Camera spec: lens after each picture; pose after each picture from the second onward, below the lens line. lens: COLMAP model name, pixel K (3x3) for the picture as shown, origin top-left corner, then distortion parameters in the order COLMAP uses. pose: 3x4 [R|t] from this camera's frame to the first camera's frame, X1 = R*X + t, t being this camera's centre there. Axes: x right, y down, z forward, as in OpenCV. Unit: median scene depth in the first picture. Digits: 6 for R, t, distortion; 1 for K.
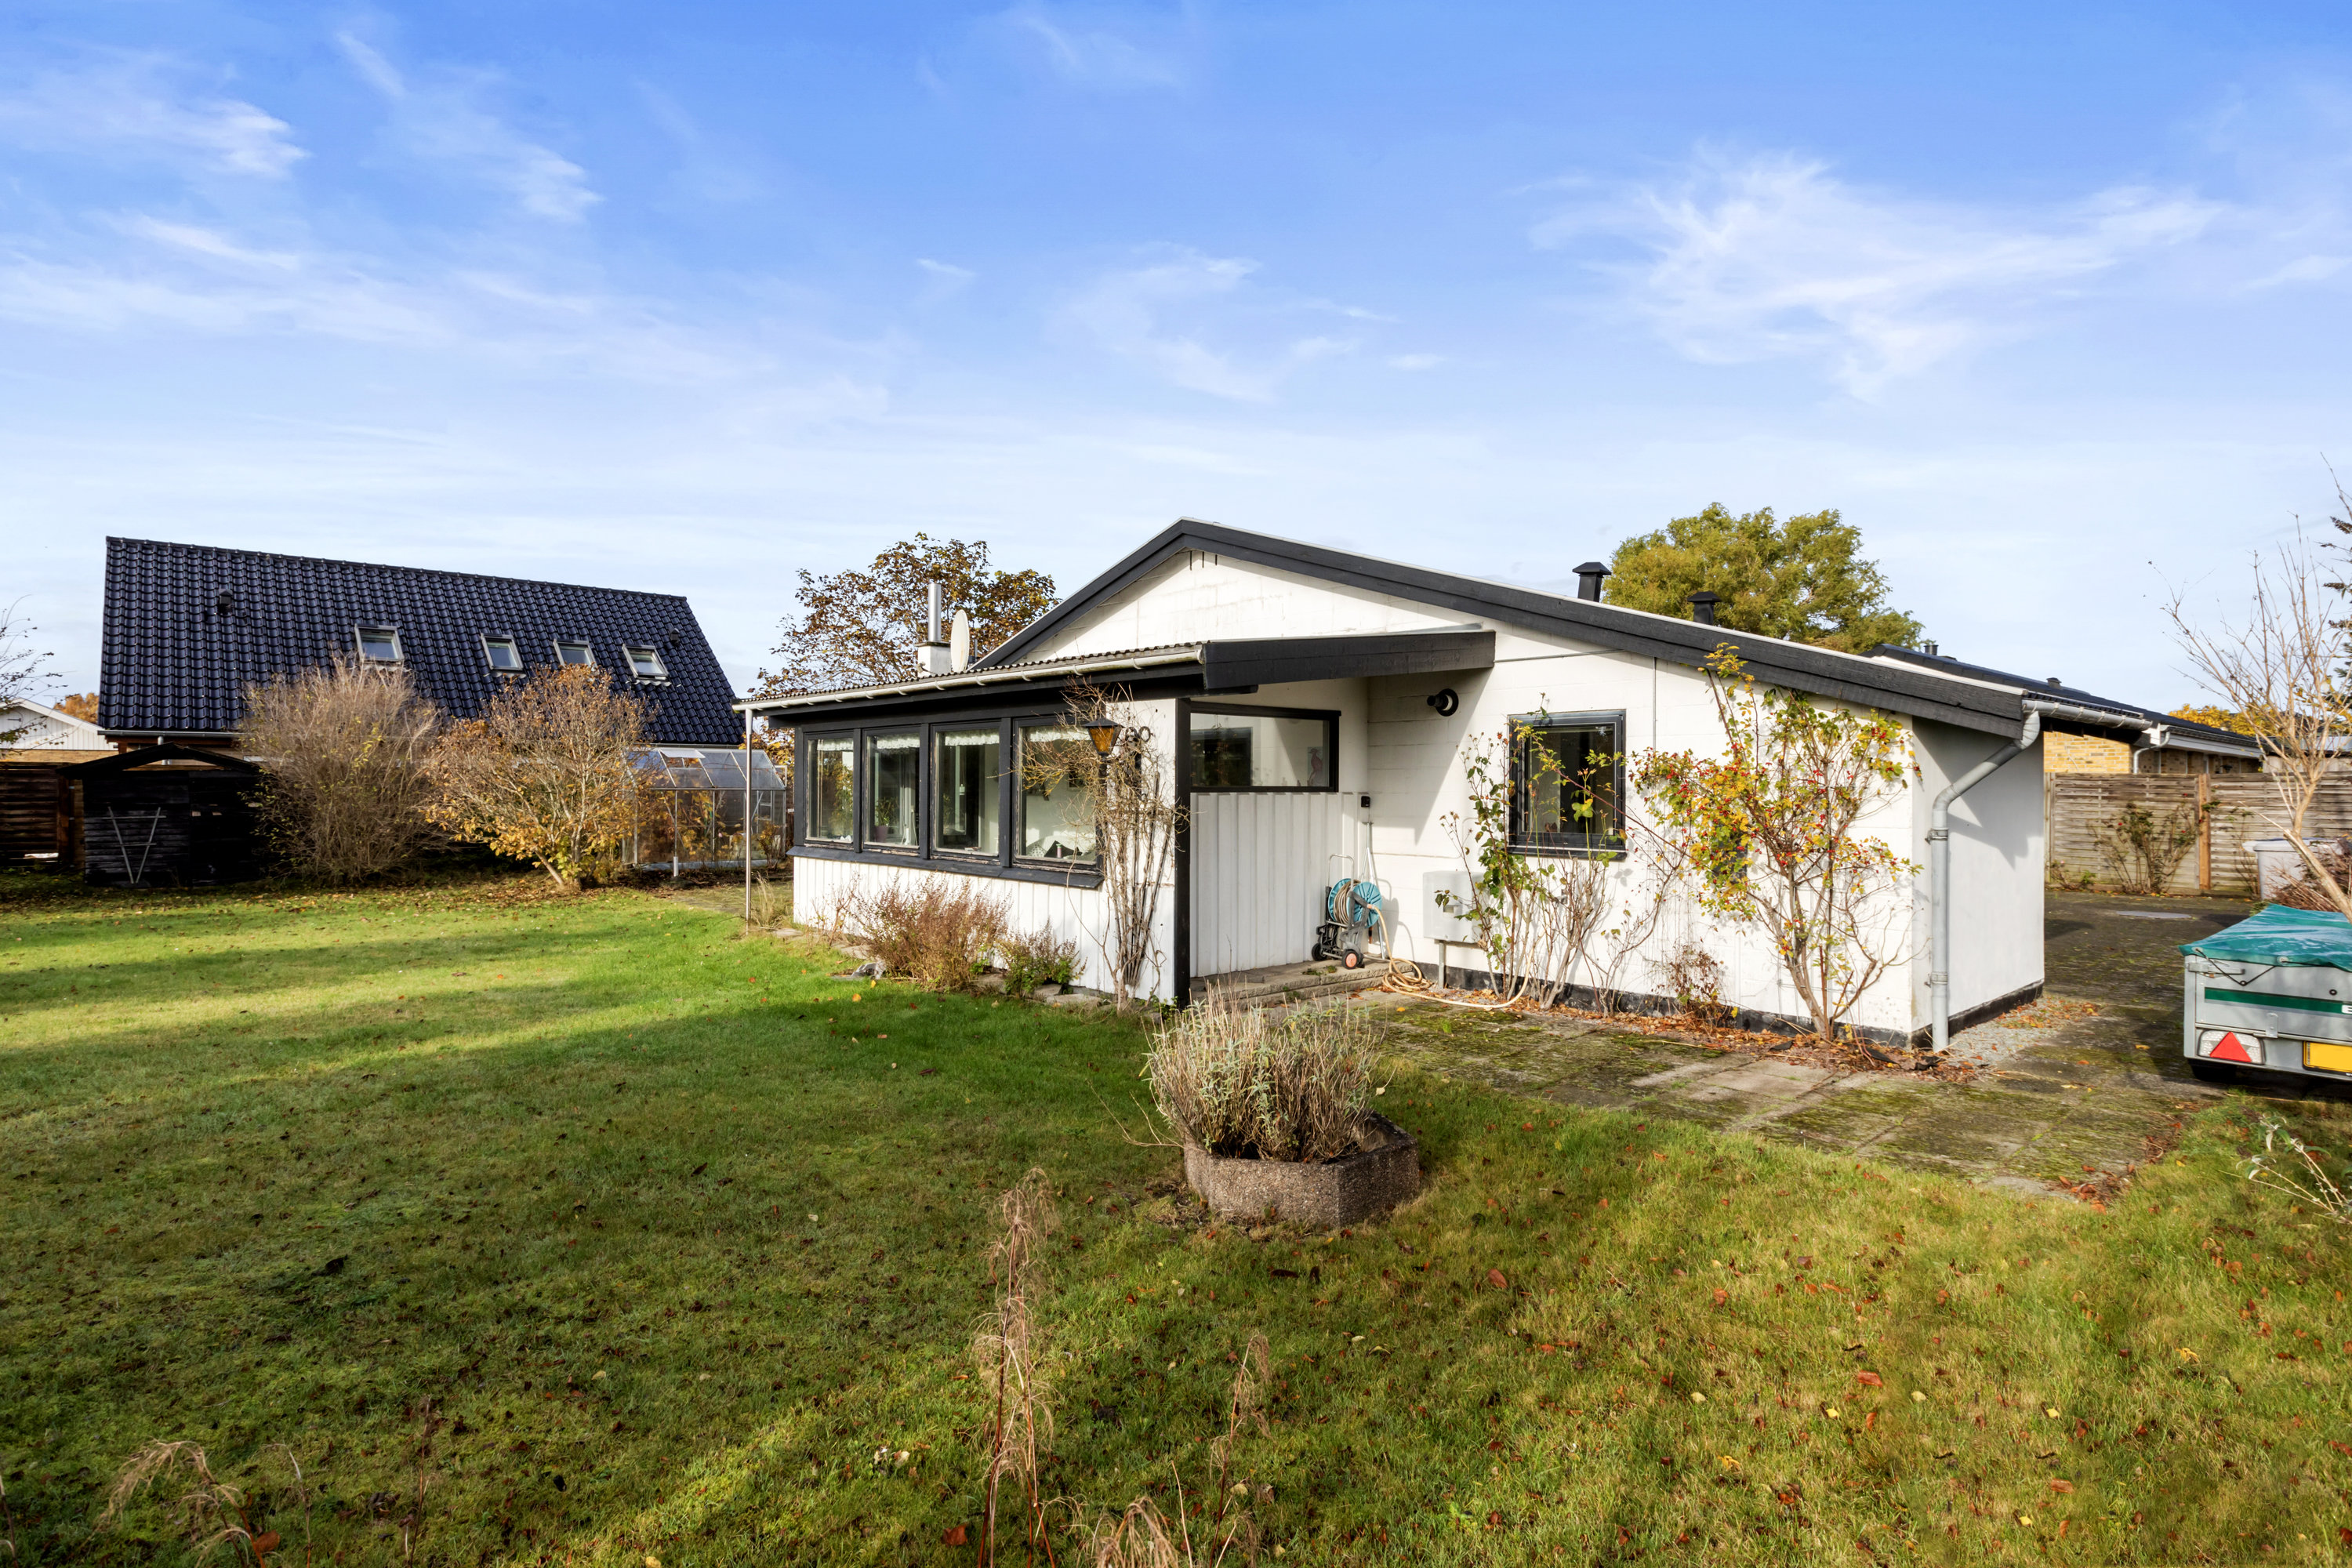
lens RADIAL K [[1175.6, 0, 1176.0], [0, 1175.6, 784.0], [0, 0, 1]] dist [0.001475, -0.001149]
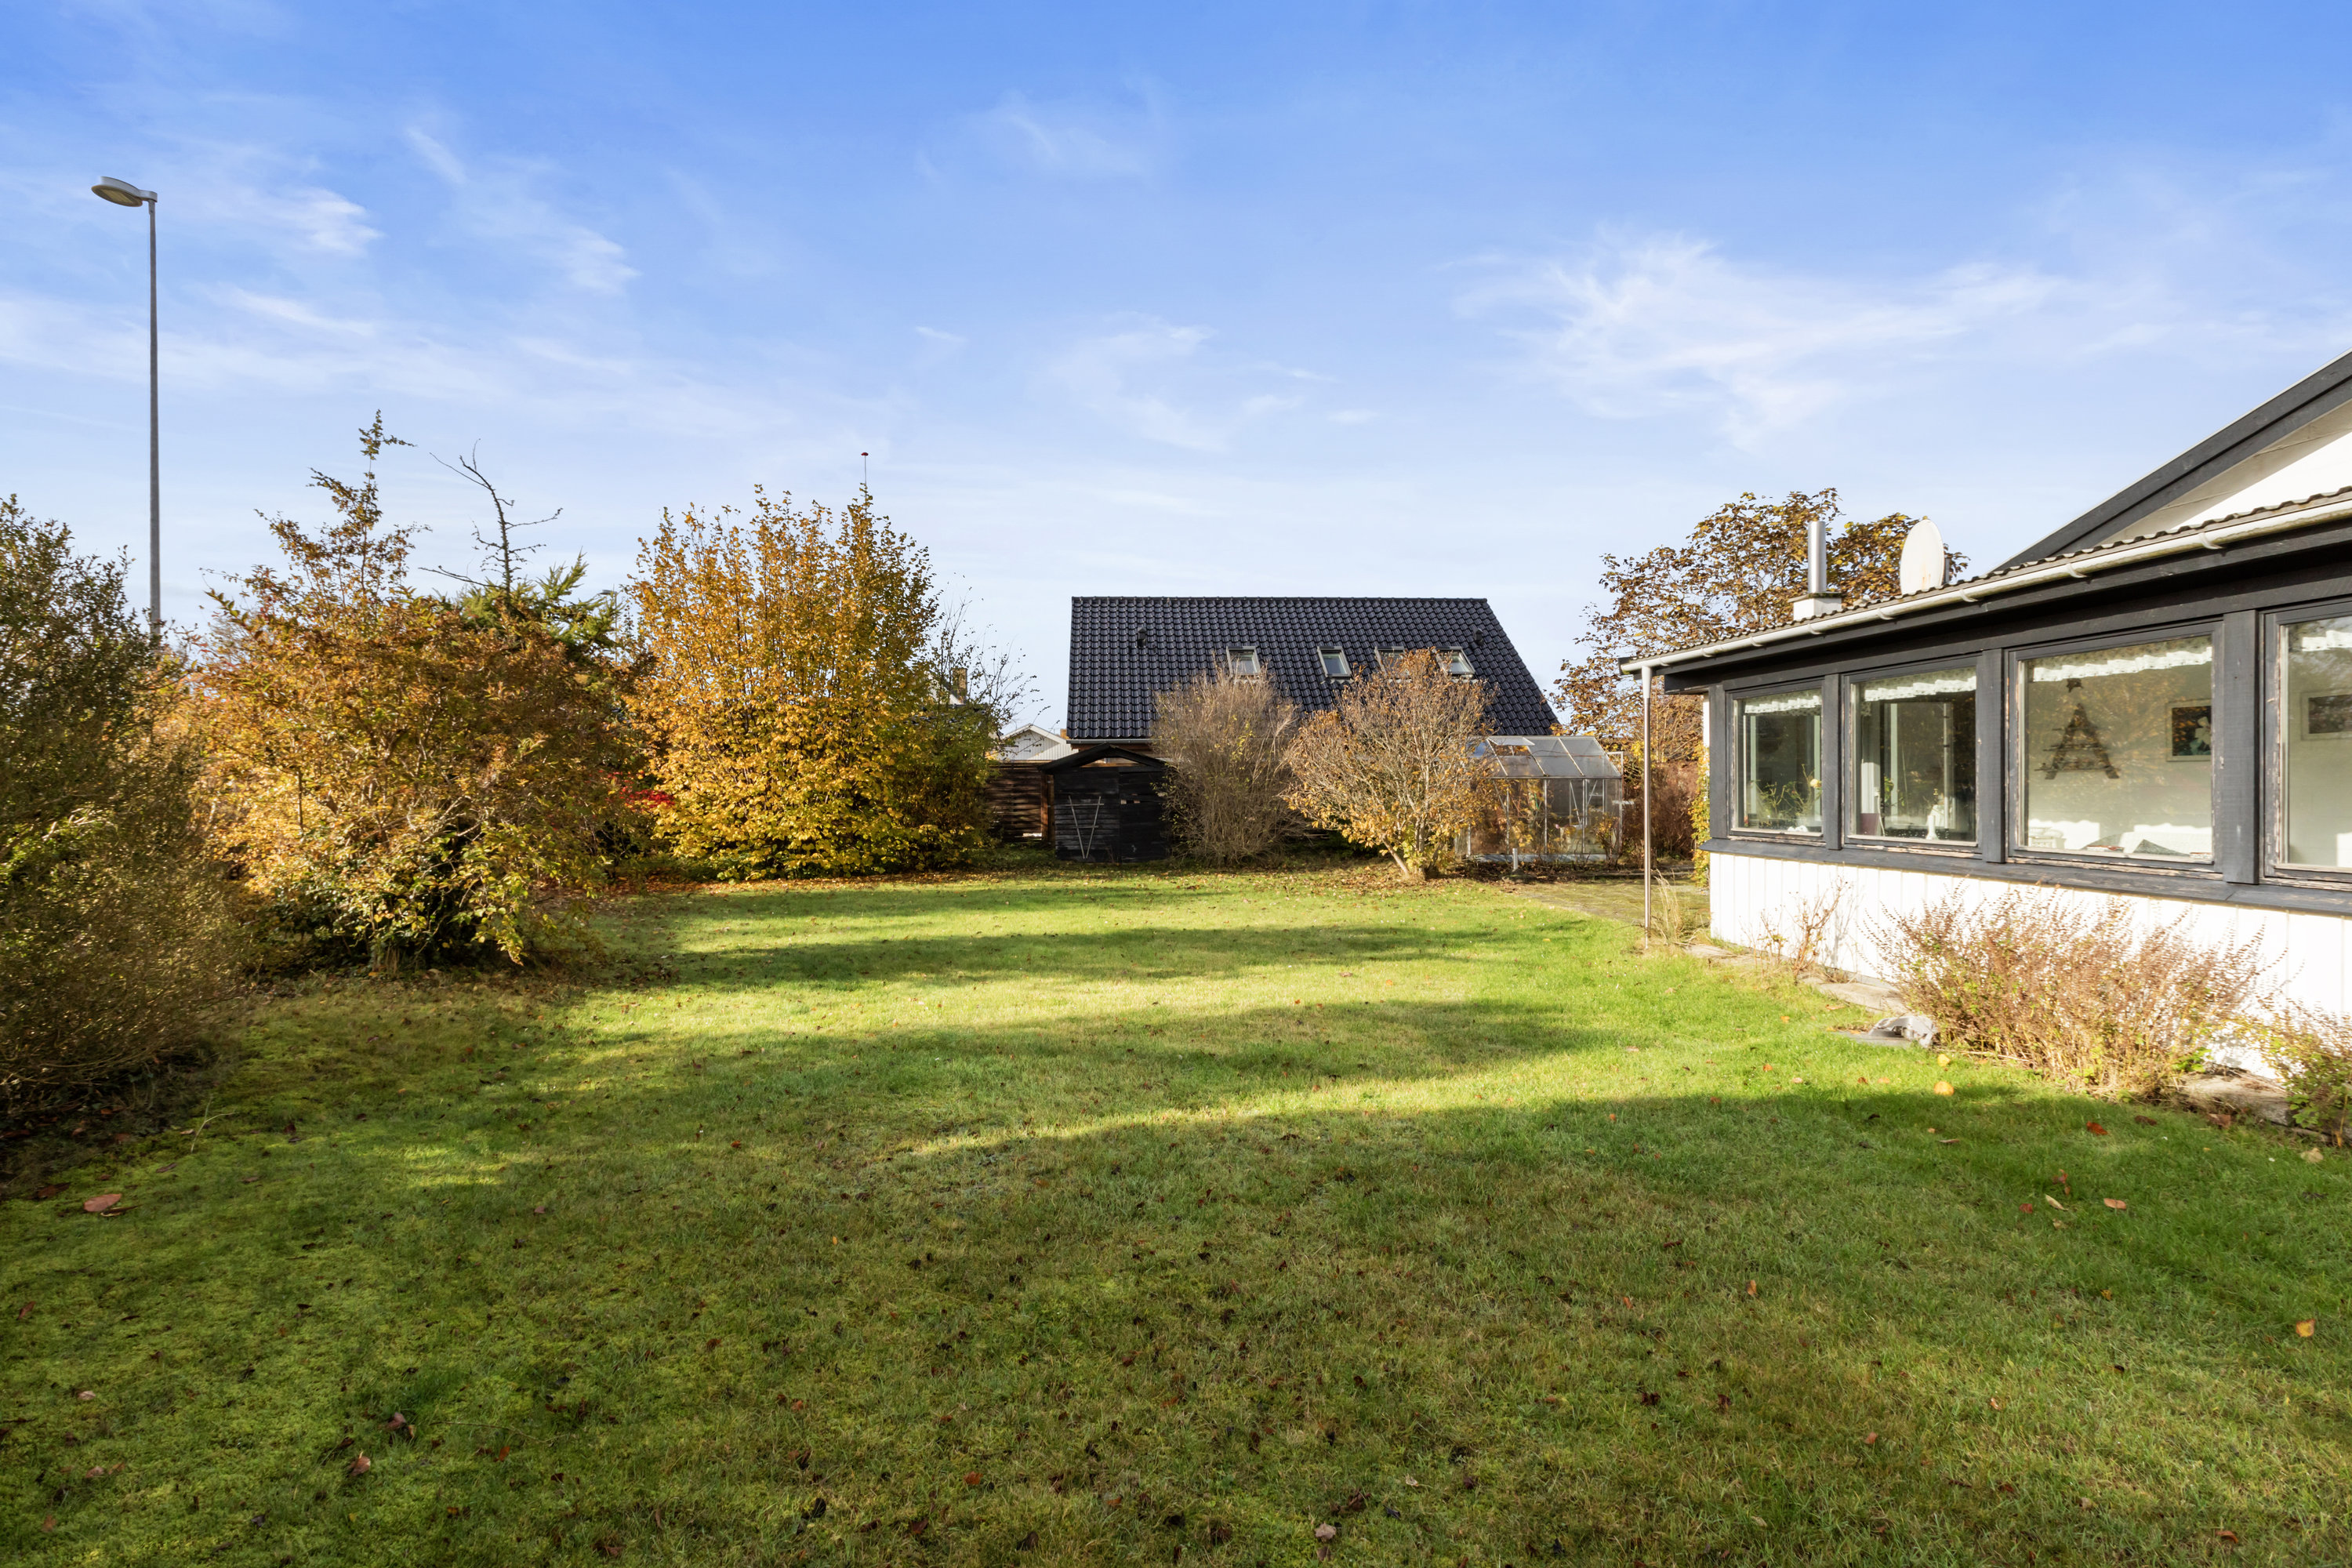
lens RADIAL K [[1086.2, 0, 1176.0], [0, 1086.2, 784.0], [0, 0, 1]] dist [0.000908, -0.000066]
pose [[0.795482, -0.008853, -0.605912, -0.122467], [0.008898, 0.999956, -0.002928, 0.011096], [0.605911, -0.003063, 0.795526, 0.155616]]
